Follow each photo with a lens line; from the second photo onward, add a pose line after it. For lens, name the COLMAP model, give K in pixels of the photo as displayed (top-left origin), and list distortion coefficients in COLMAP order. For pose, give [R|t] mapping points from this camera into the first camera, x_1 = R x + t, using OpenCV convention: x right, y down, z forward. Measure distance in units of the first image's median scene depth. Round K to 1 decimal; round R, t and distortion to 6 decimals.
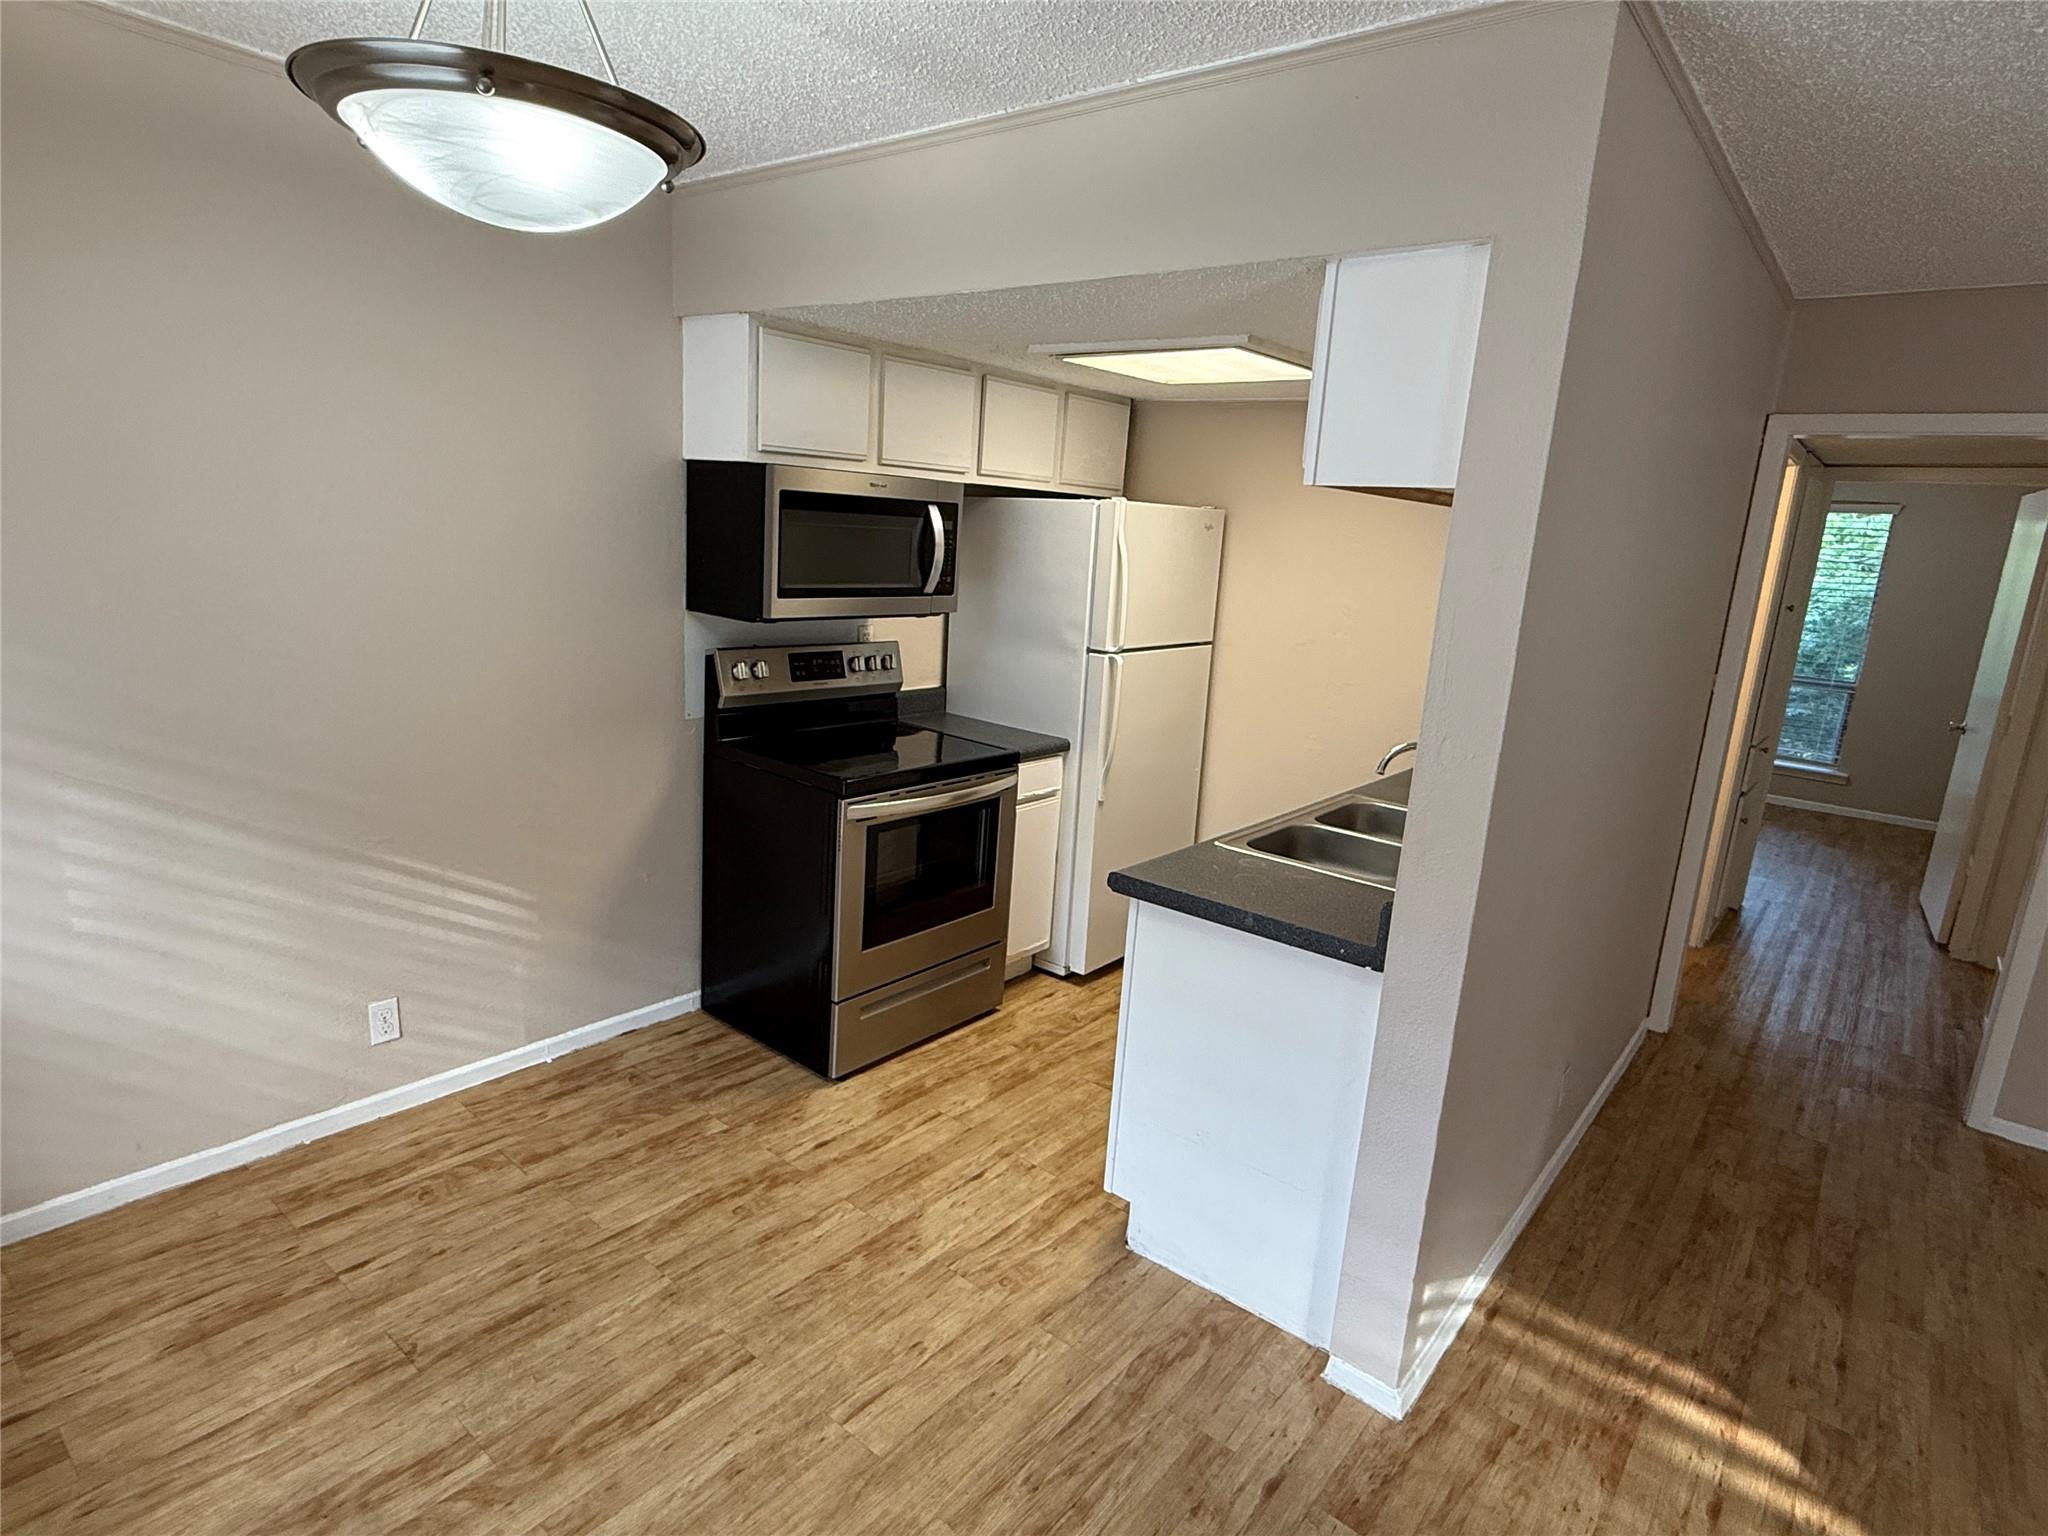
lens RADIAL K [[1095.1, 0, 1026.6], [0, 1095.1, 766.5], [0, 0, 1]] dist [-0.000904, 0.000523]
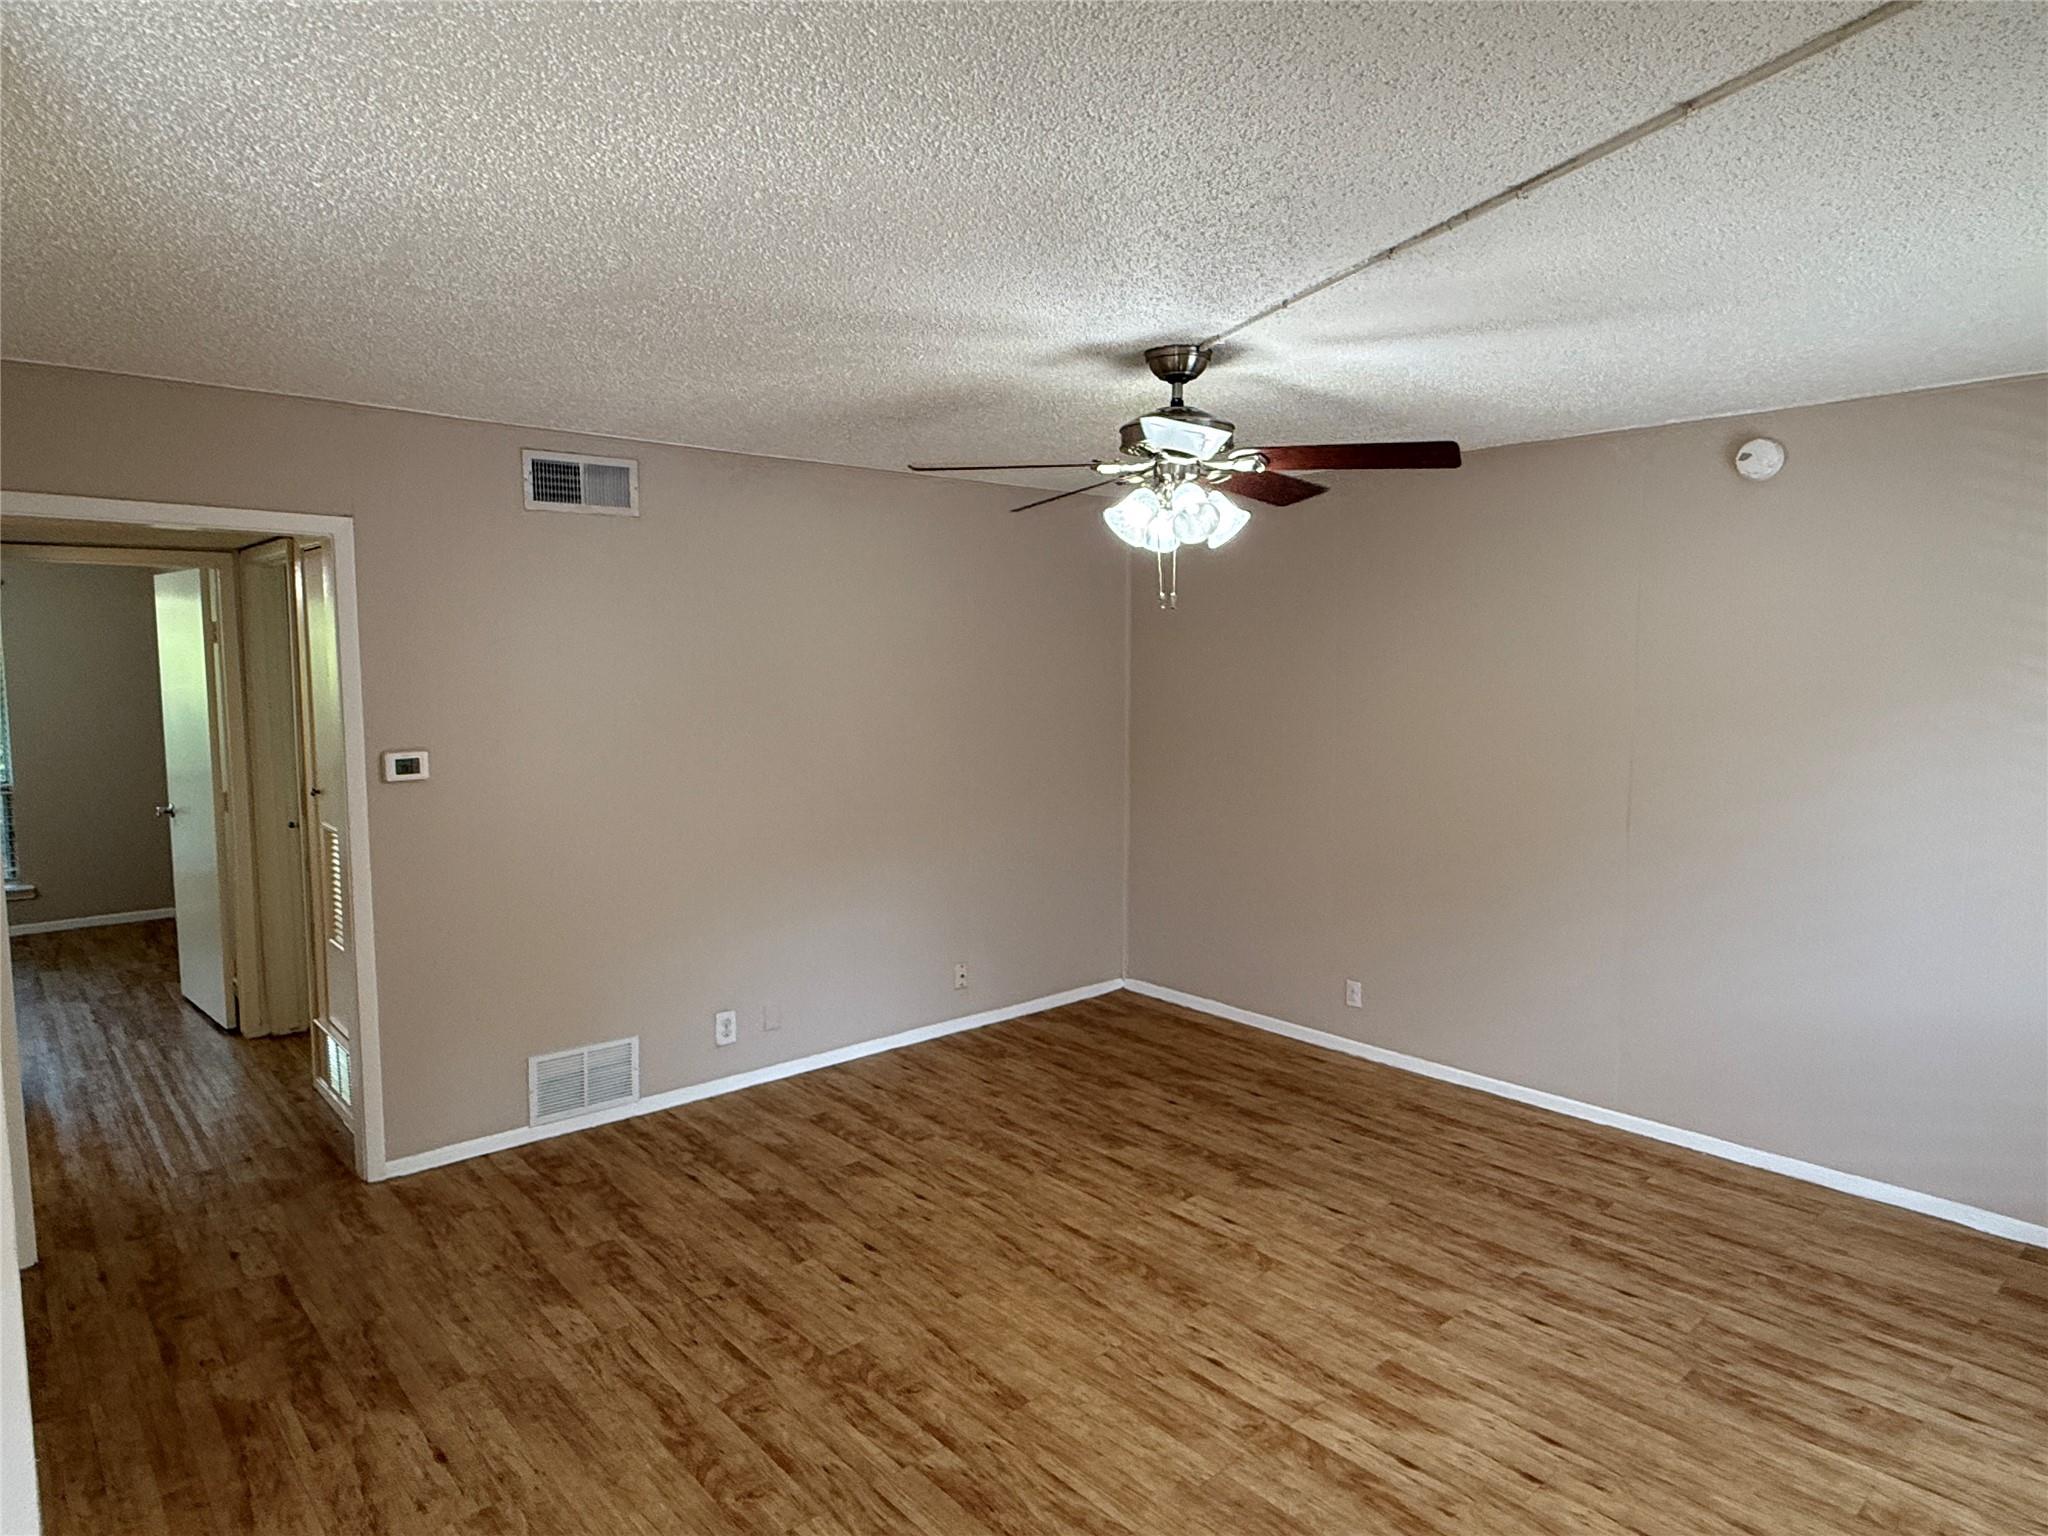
lens RADIAL K [[1217.6, 0, 1019.9], [0, 1217.6, 765.3], [0, 0, 1]] dist [0.007690, -0.004195]
pose [[0.162965, -0.150534, 0.975080, -0.109186], [0.219572, 0.969041, 0.112905, -0.050566], [-0.961889, 0.195701, 0.190973, 0.106942]]
